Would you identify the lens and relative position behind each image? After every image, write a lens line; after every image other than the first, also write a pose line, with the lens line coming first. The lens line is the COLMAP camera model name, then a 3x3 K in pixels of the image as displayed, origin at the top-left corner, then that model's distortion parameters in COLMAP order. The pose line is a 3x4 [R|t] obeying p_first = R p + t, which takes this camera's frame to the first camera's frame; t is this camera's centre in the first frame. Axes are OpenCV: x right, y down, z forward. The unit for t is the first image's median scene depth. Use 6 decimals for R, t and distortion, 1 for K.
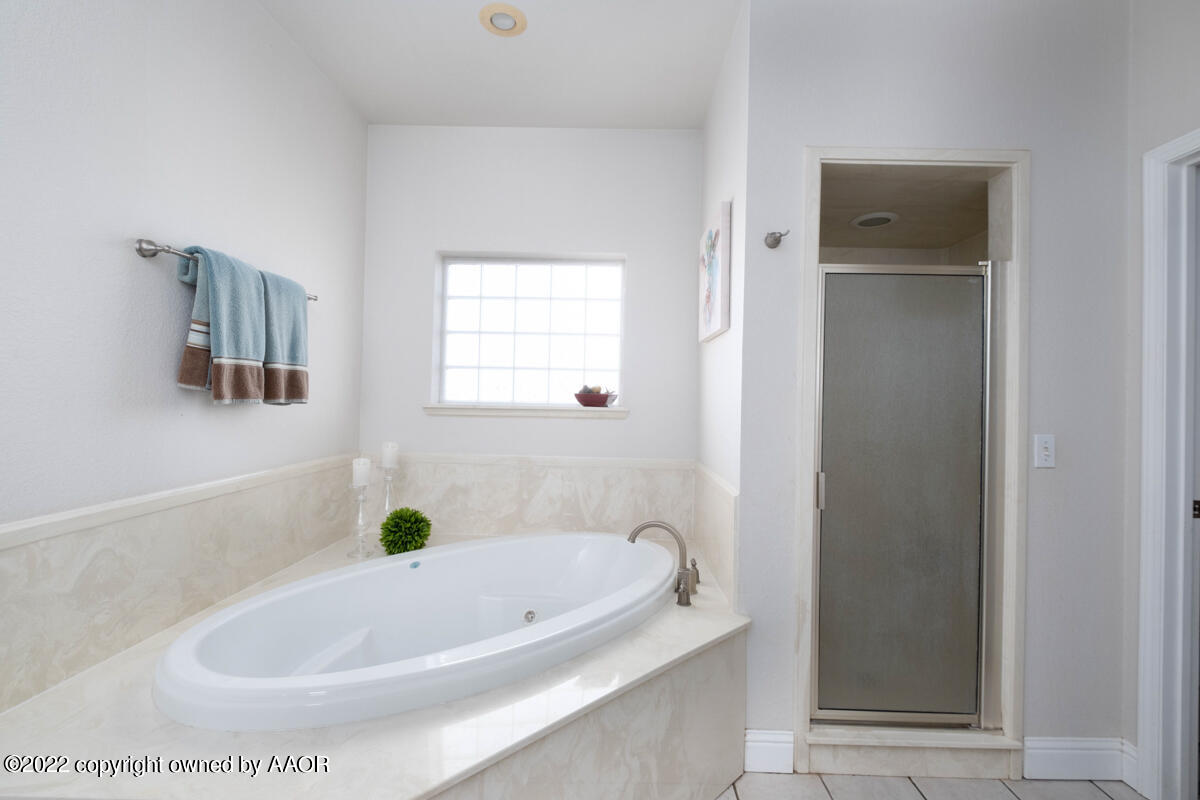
lens RADIAL K [[529.0, 0, 601.2], [0, 529.0, 398.9], [0, 0, 1]] dist [0.001547, -0.001192]
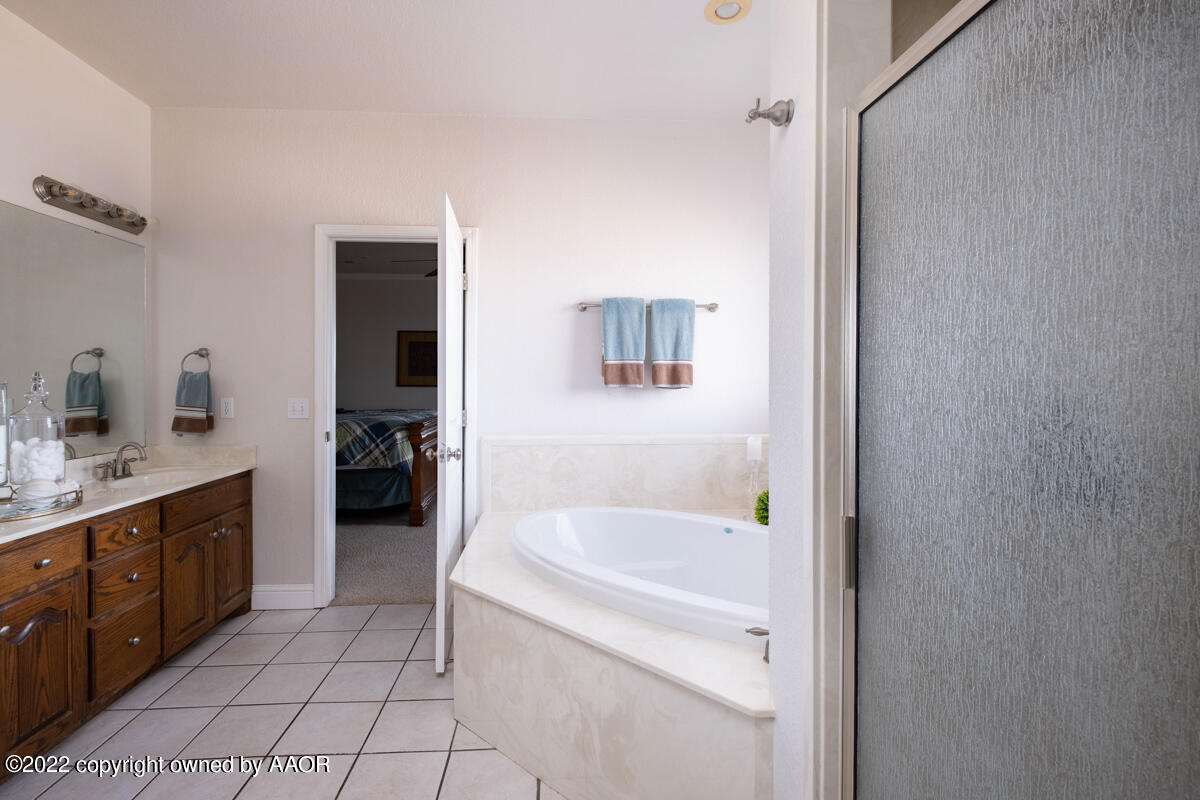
lens RADIAL K [[529.0, 0, 580.9], [0, 529.0, 380.5], [0, 0, 1]] dist [0.001547, -0.001192]
pose [[0.095878, -0.016860, -0.995250, 0.913683], [0.000251, 0.999857, -0.016914, 0.015207], [0.995393, 0.001372, 0.095868, 0.697818]]
